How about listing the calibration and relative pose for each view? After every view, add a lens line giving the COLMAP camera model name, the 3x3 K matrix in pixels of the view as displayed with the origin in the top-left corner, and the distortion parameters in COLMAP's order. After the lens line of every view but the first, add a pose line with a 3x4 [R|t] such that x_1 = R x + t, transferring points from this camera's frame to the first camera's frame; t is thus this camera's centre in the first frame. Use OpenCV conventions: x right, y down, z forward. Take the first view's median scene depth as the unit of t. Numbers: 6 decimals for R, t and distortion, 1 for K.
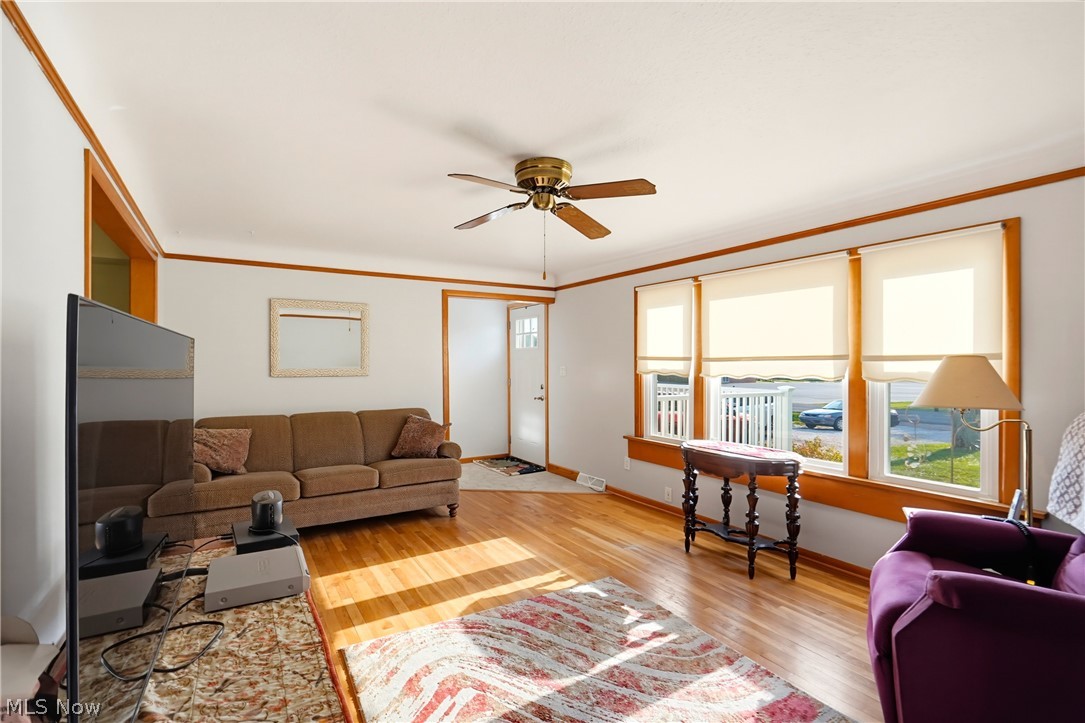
lens RADIAL K [[491.4, 0, 547.7], [0, 491.4, 365.7], [0, 0, 1]] dist [-0.002540, -0.000012]
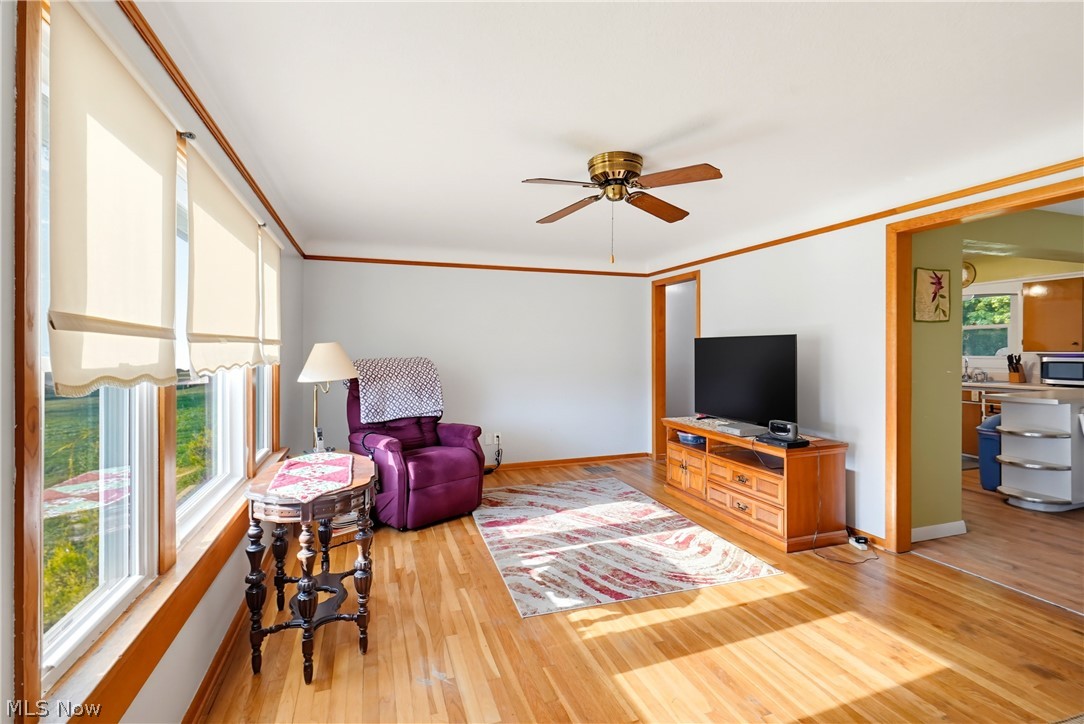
lens RADIAL K [[490.9, 0, 547.2], [0, 490.9, 366.2], [0, 0, 1]] dist [-0.002540, -0.000012]
pose [[-0.973931, 0.001087, 0.226841, -0.101187], [0.010180, 0.999191, 0.038916, -0.005261], [-0.226615, 0.040211, -0.973154, 1.999420]]
